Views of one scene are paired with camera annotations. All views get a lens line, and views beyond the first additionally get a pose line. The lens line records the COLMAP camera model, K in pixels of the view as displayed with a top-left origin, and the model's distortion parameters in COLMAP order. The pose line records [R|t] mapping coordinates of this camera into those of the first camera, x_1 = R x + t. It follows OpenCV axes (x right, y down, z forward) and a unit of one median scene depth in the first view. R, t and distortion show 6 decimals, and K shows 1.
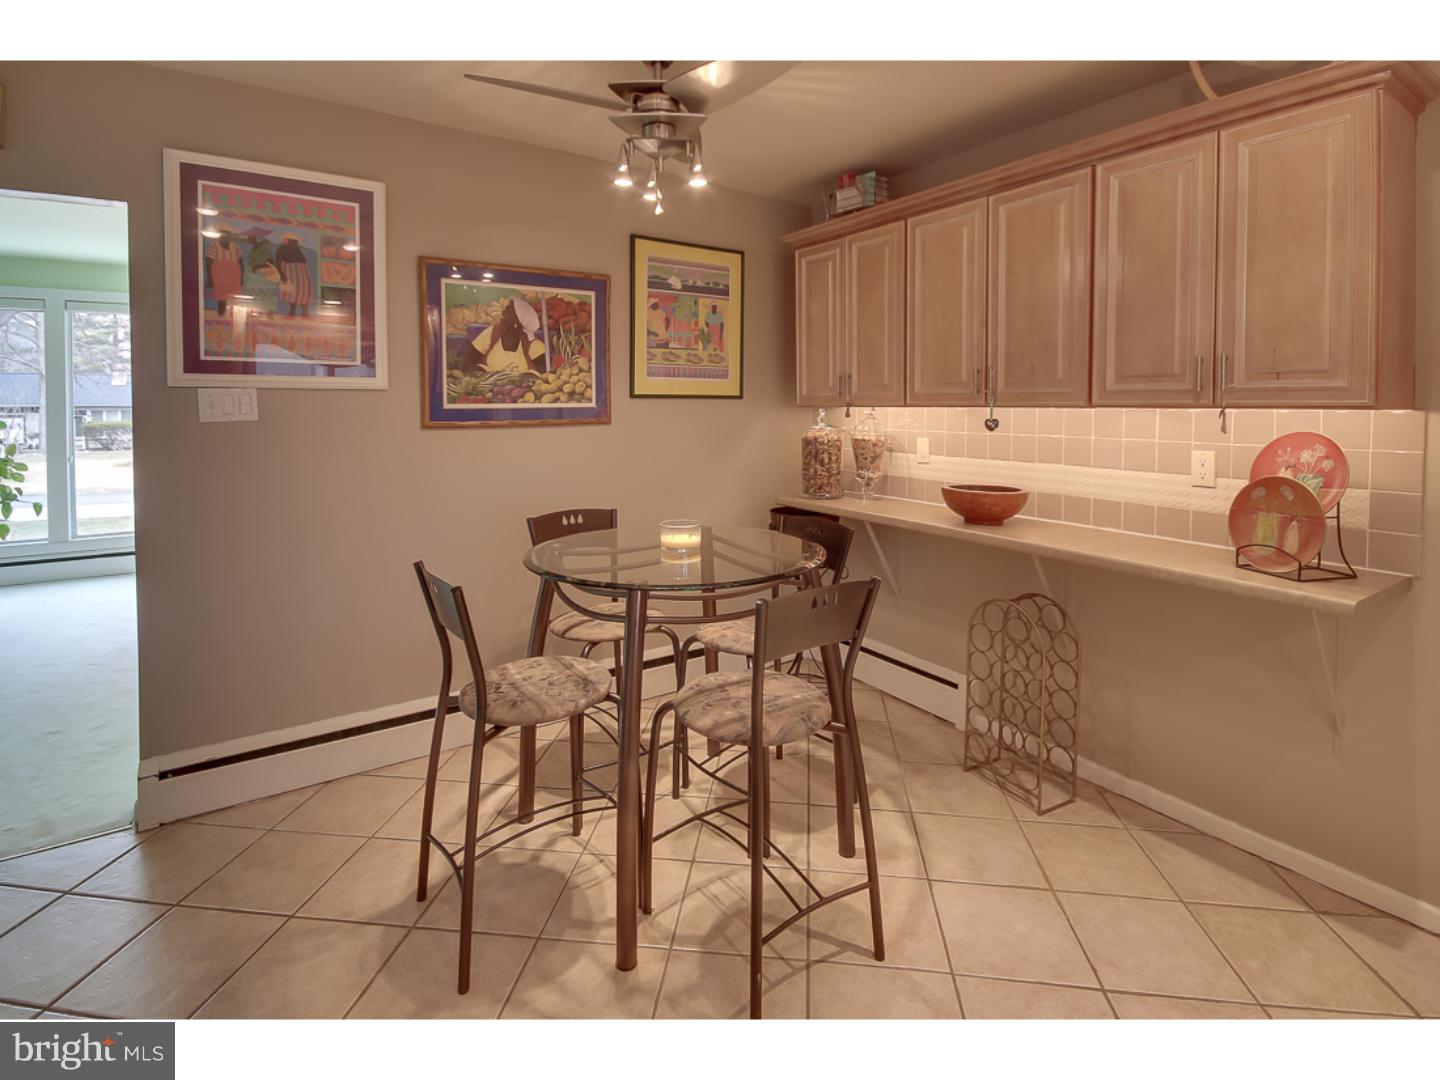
lens RADIAL K [[707.9, 0, 708.2], [0, 707.9, 412.4], [0, 0, 1]] dist [0.004434, -0.005046]
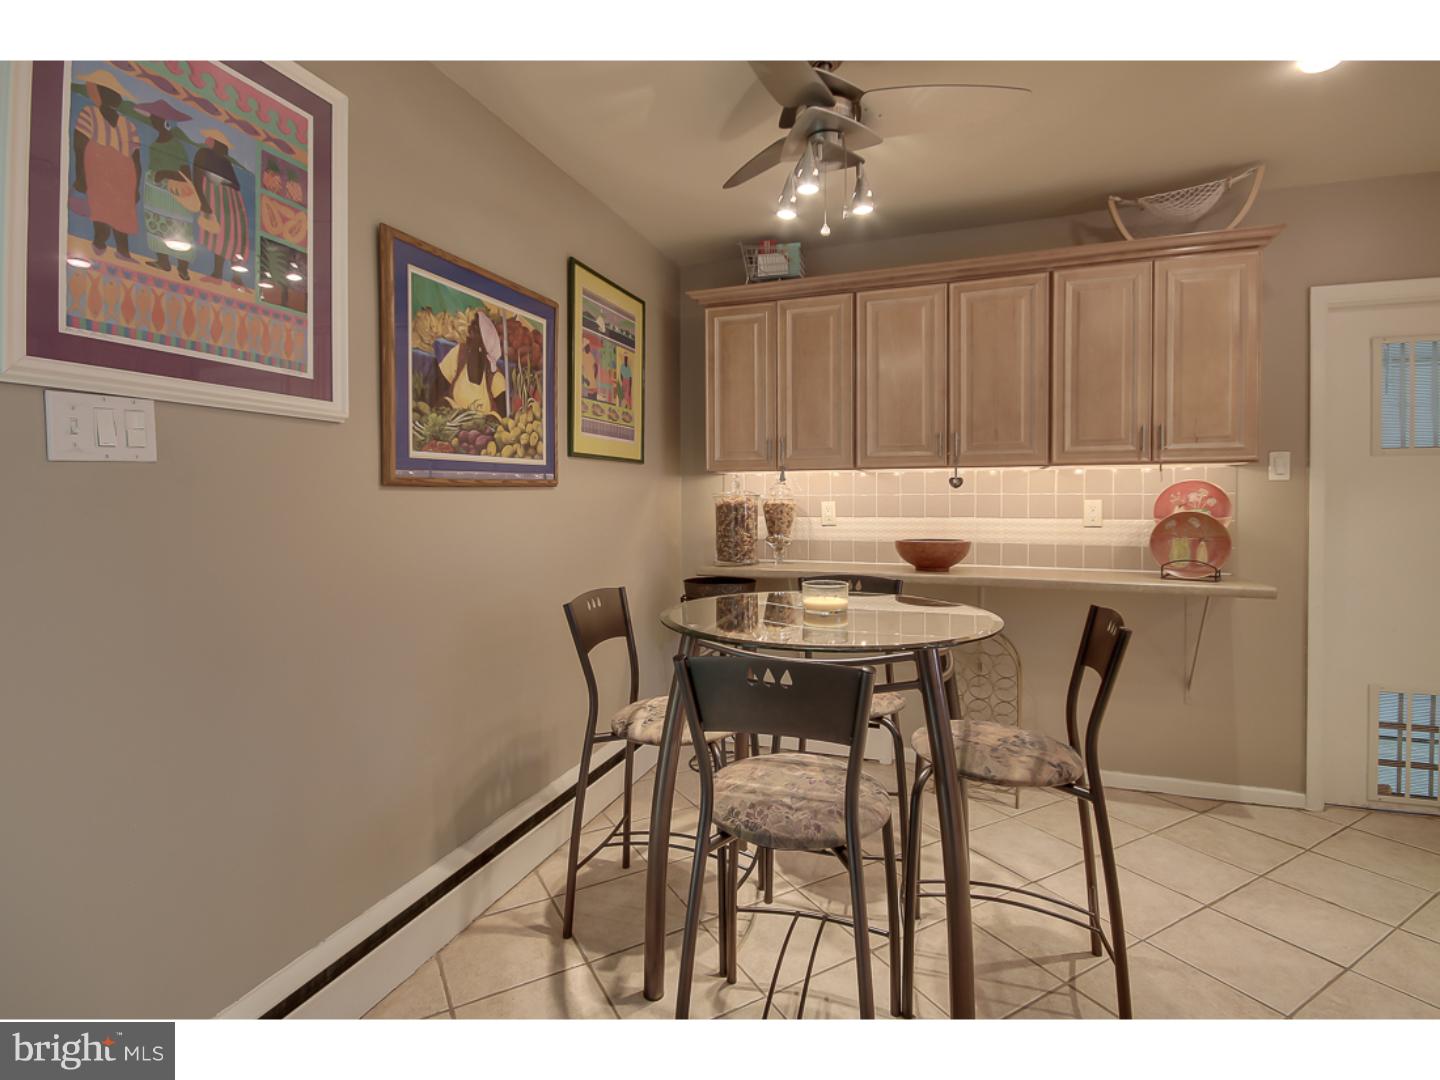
lens RADIAL K [[707.9, 0, 706.3], [0, 707.9, 500.2], [0, 0, 1]] dist [0.004434, -0.005046]
pose [[0.804860, -0.006538, 0.593429, -0.547368], [0.011571, 0.999922, -0.004678, 0.042180], [-0.593352, 0.010632, 0.804873, 0.286279]]
